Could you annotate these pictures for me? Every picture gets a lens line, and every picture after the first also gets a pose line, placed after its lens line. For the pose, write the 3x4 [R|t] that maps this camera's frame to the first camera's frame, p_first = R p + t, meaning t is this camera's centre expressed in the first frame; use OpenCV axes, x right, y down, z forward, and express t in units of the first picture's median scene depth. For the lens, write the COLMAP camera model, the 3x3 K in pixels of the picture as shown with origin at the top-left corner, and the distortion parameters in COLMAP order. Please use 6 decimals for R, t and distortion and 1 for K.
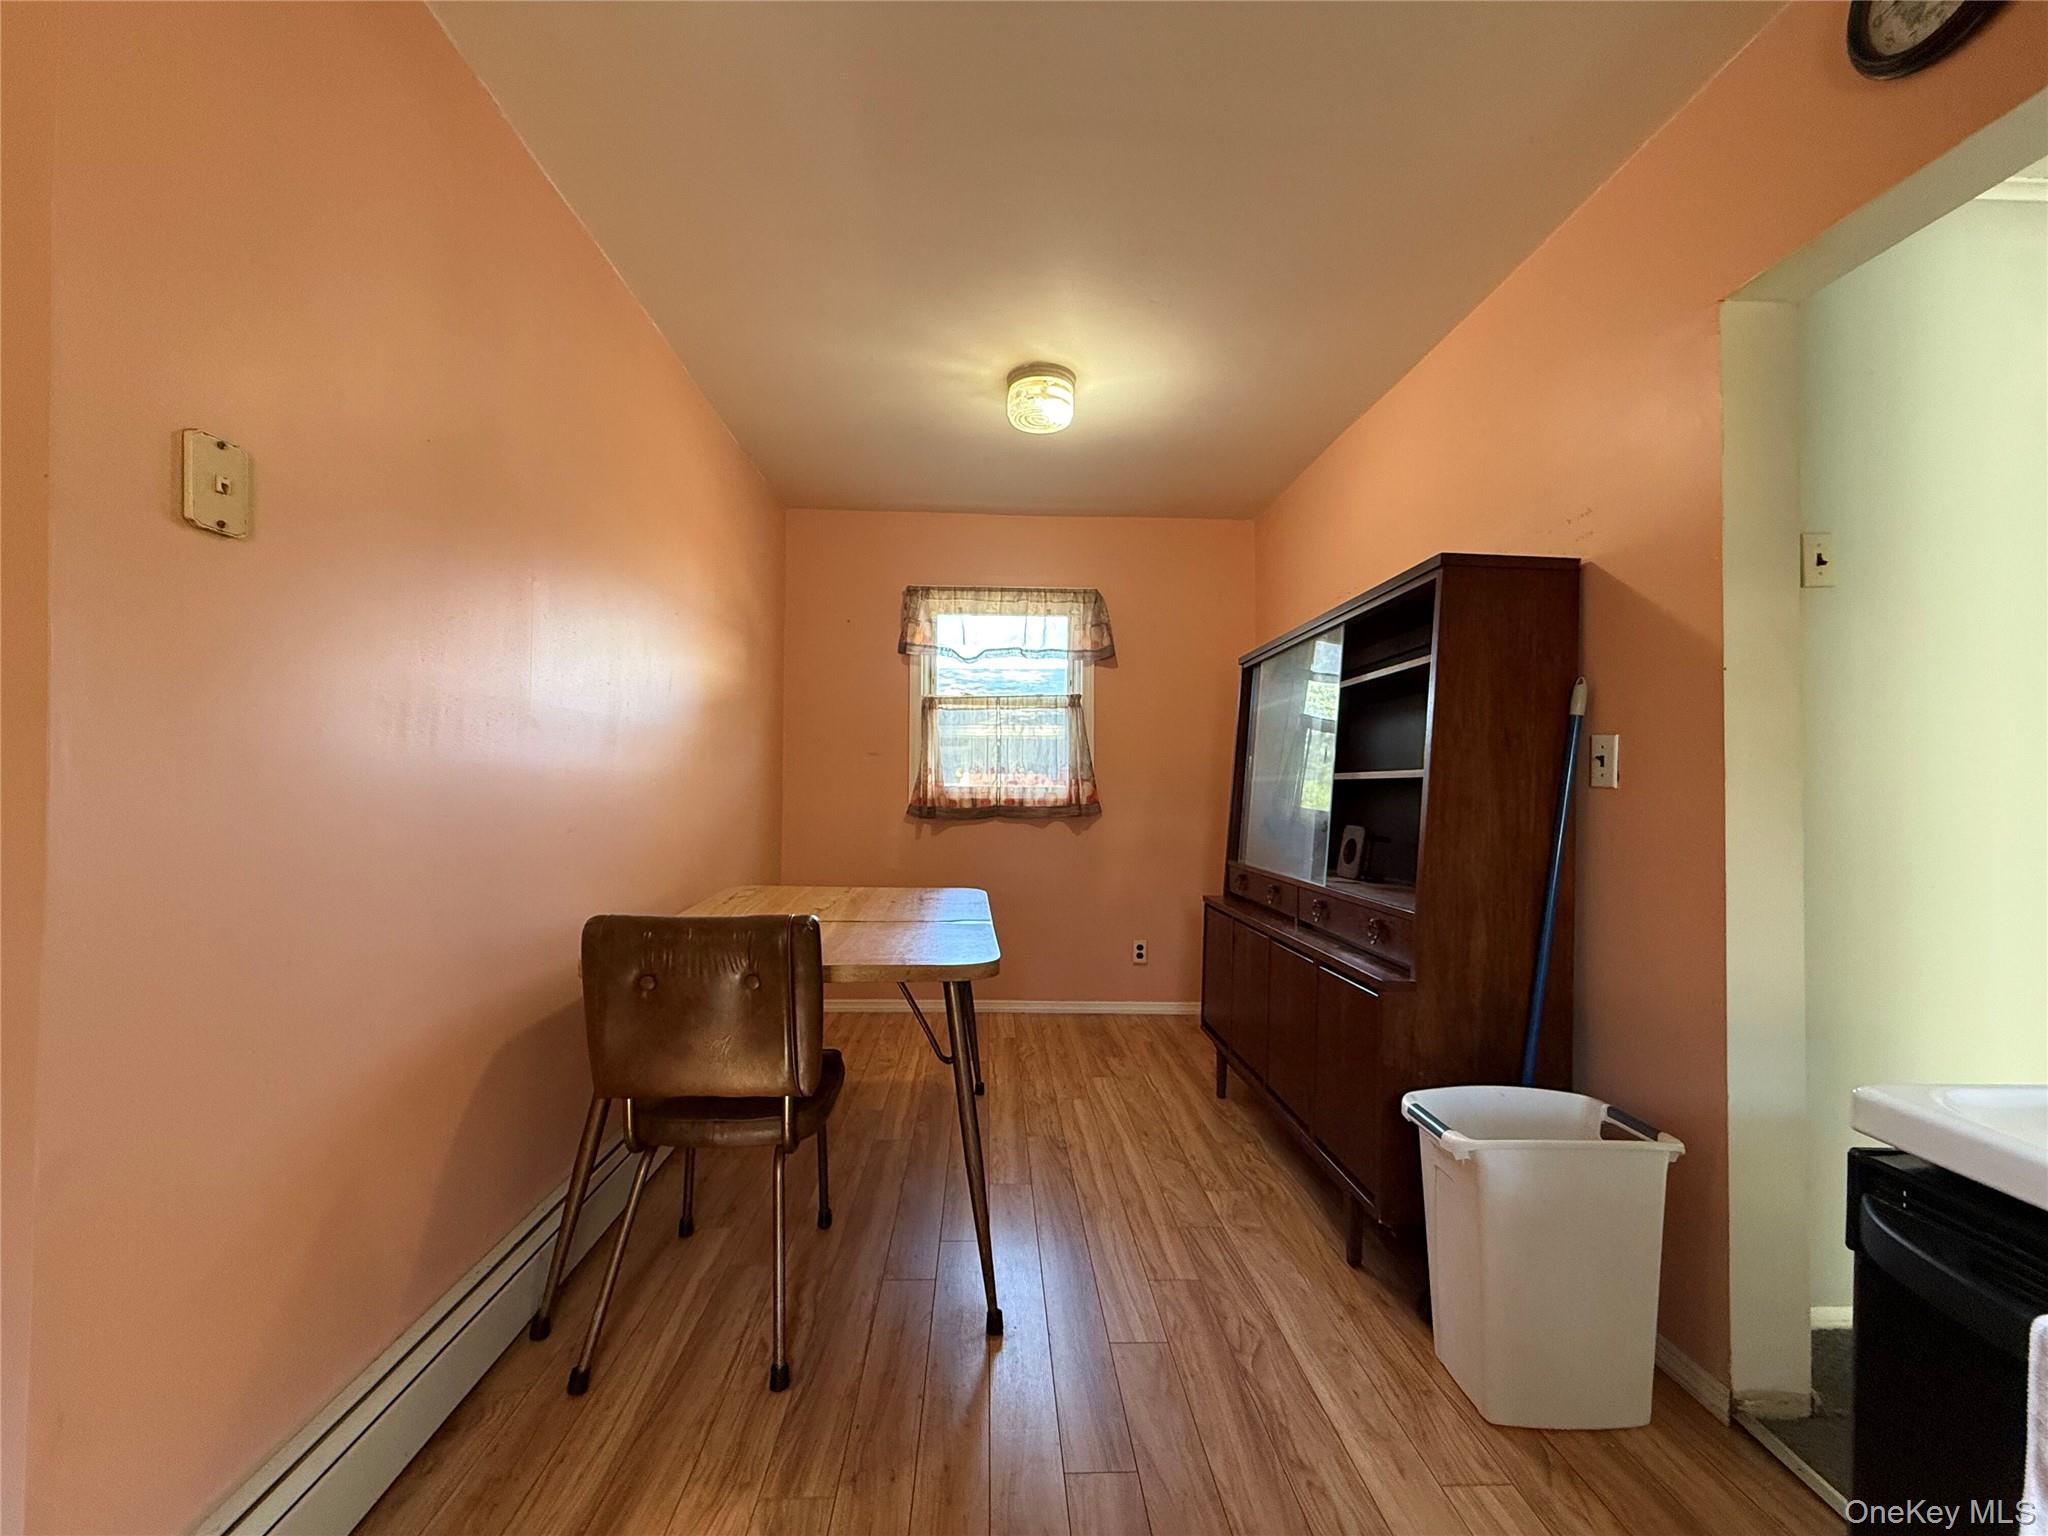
lens RADIAL K [[810.9, 0, 1020.7], [0, 810.9, 772.3], [0, 0, 1]] dist [-0.001633, -0.000448]
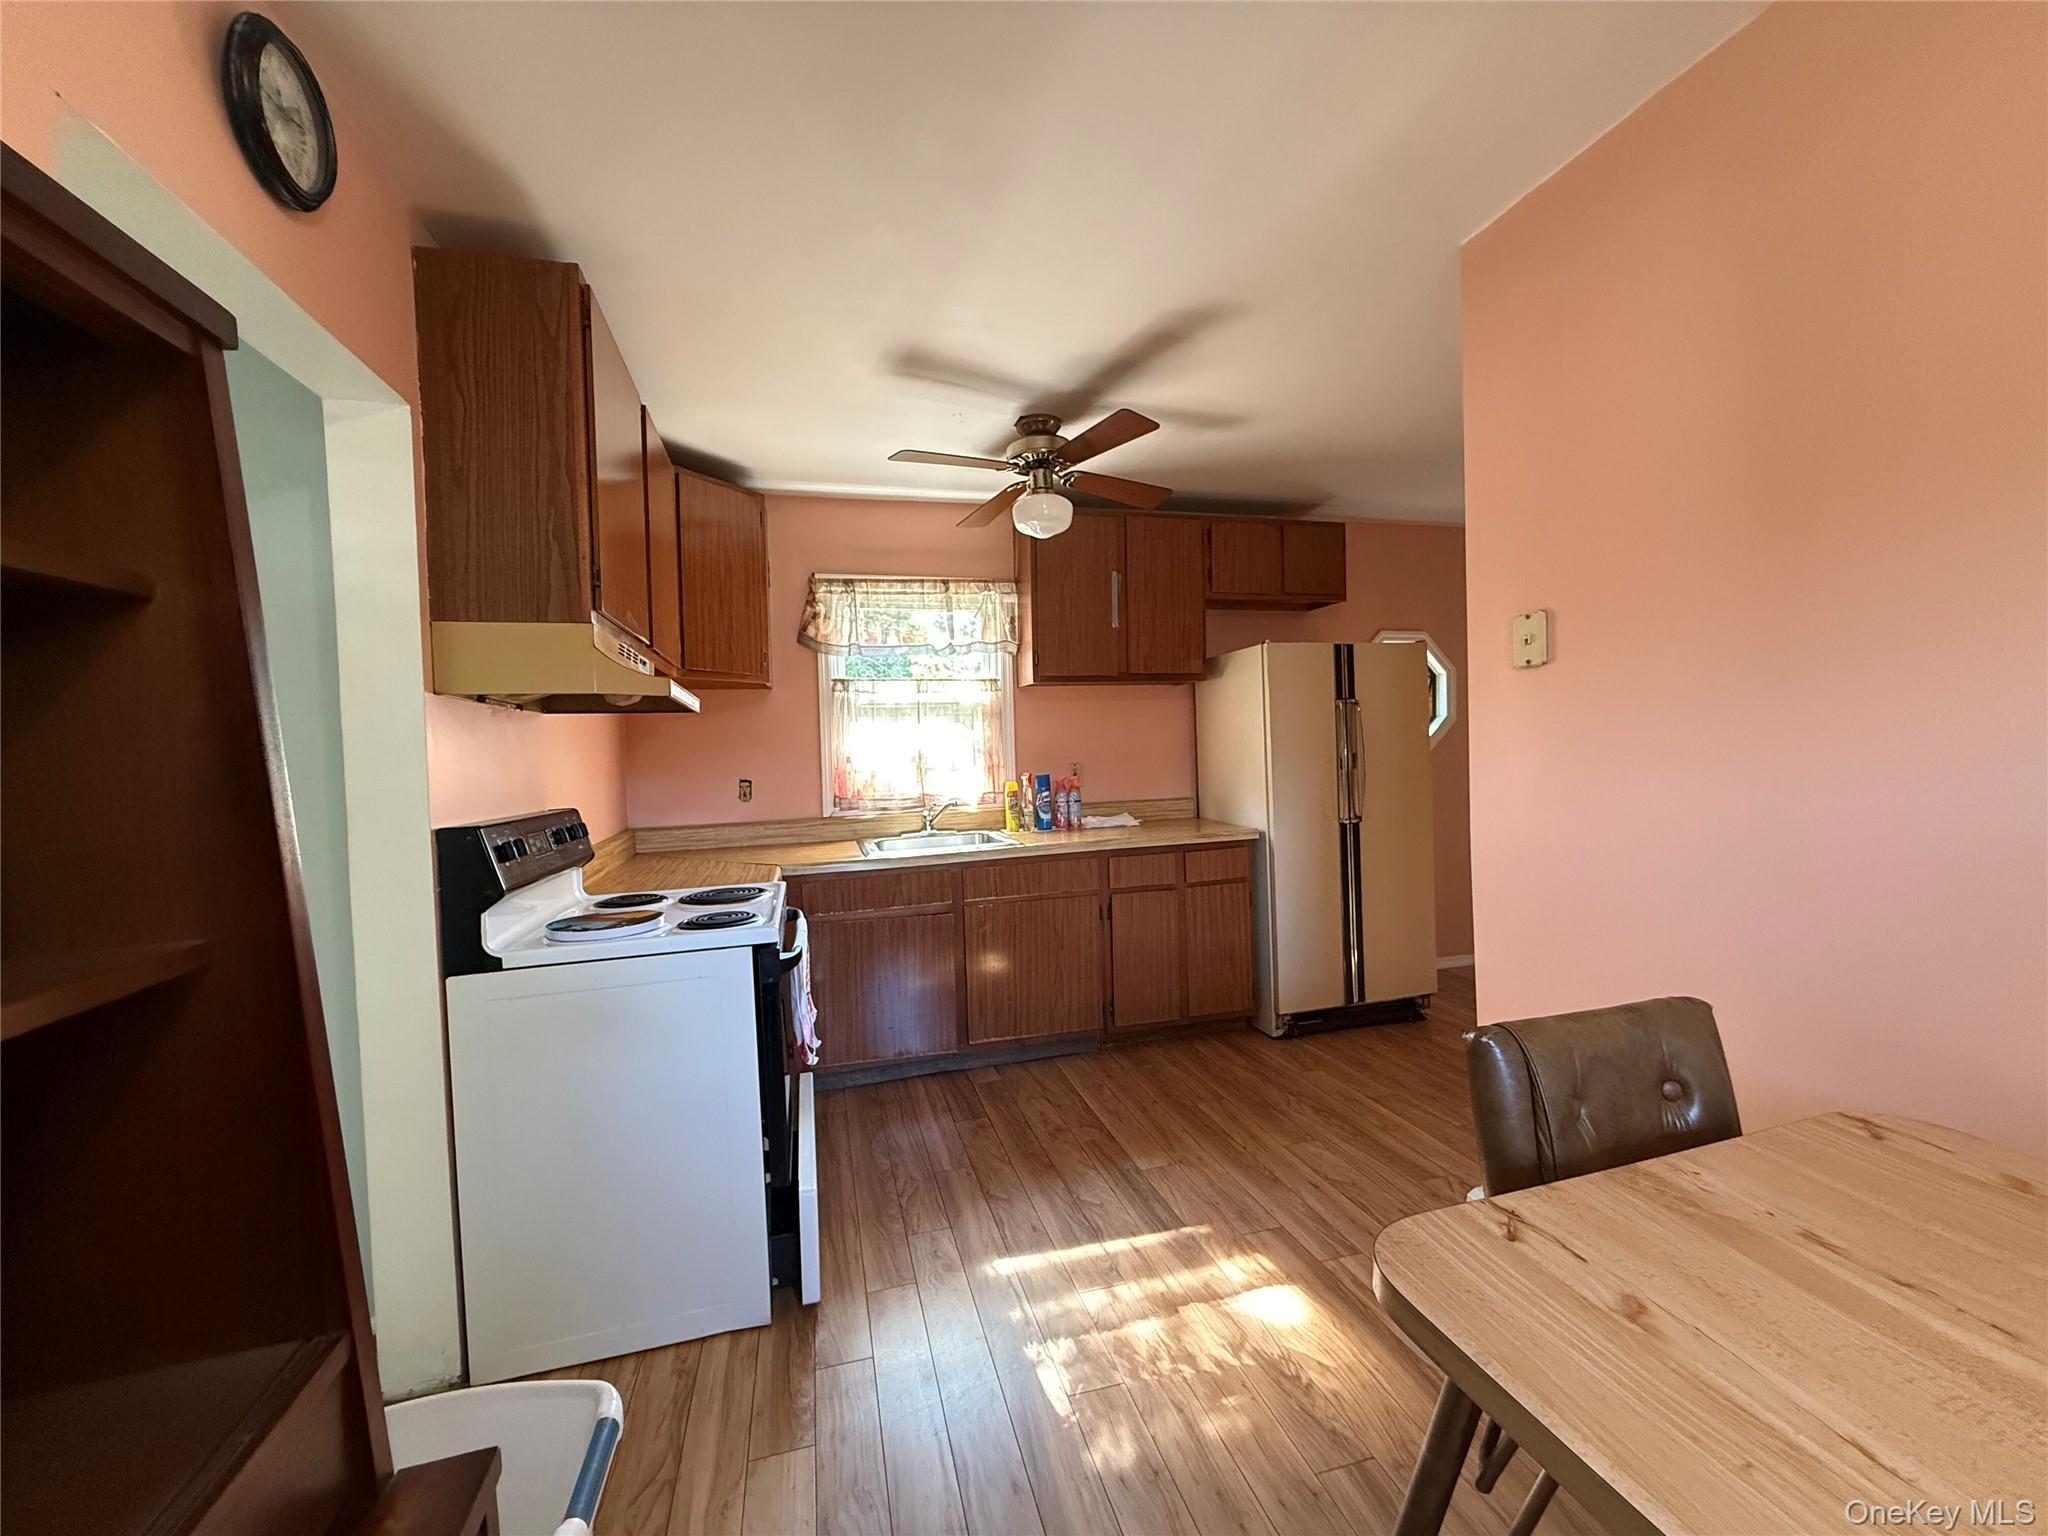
lens RADIAL K [[810.9, 0, 1020.7], [0, 810.9, 772.3], [0, 0, 1]] dist [-0.001633, -0.000448]
pose [[-0.973913, 0.034069, -0.224349, 0.380866], [0.031039, 0.999373, 0.017019, -0.096144], [0.224788, 0.009611, -0.974360, 1.867066]]
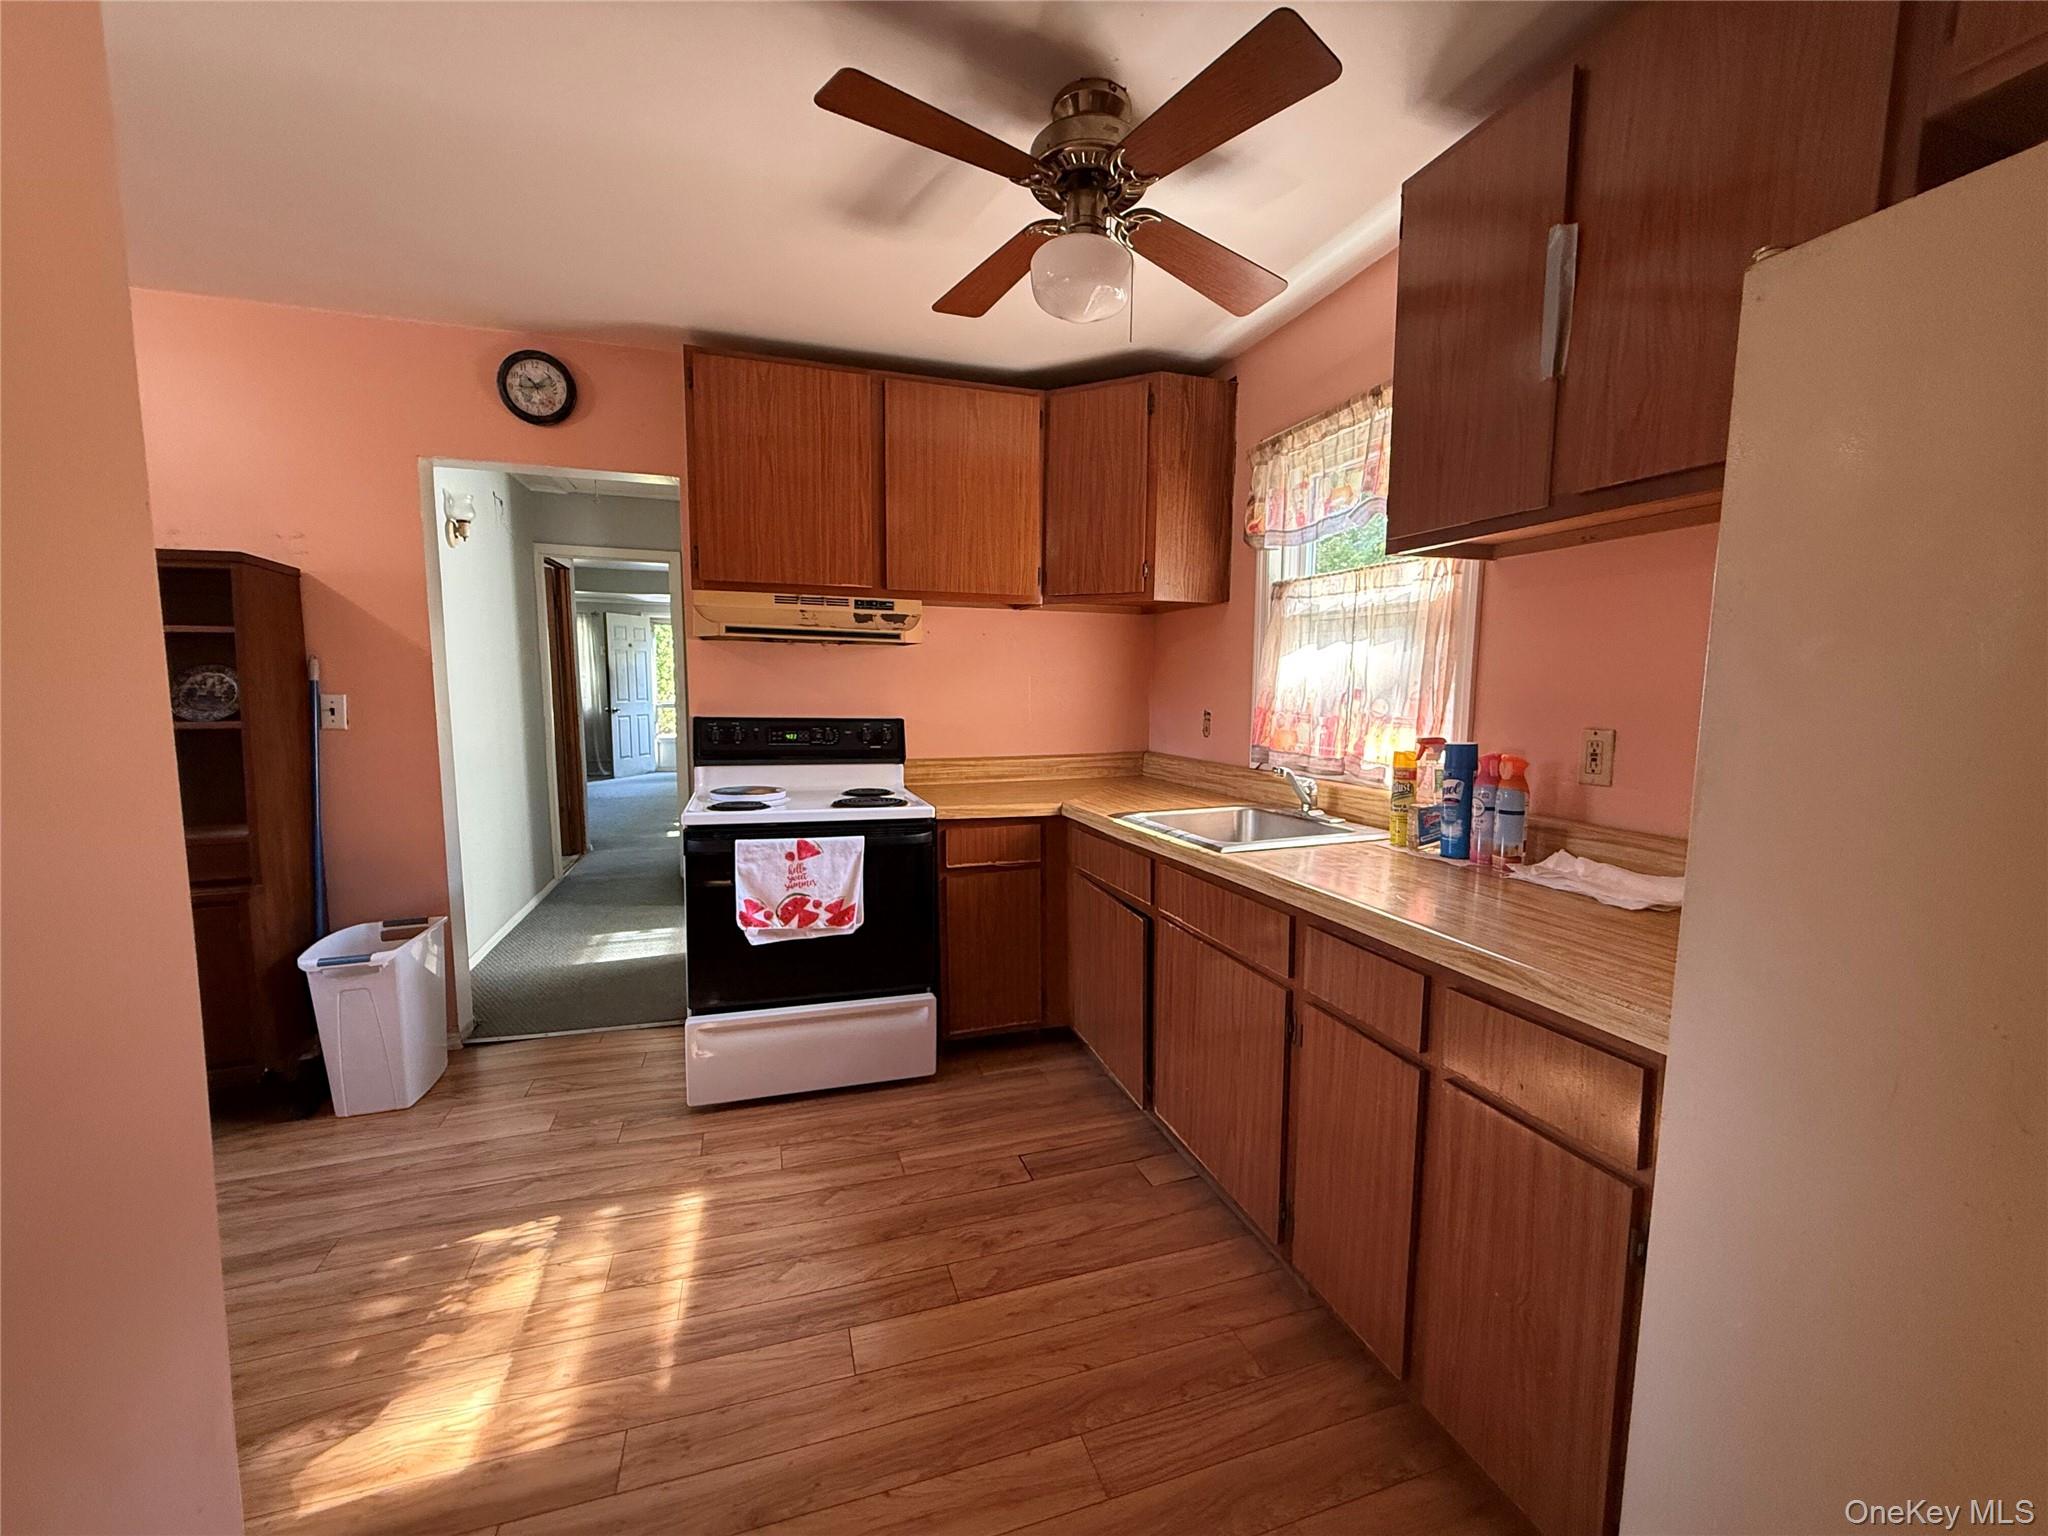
lens RADIAL K [[810.9, 0, 1020.7], [0, 810.9, 772.3], [0, 0, 1]] dist [-0.001633, -0.000448]
pose [[-0.281319, -0.108434, 0.953468, -1.392013], [-0.023346, 0.994075, 0.106163, -0.116456], [-0.959330, 0.007607, -0.282184, 0.247574]]
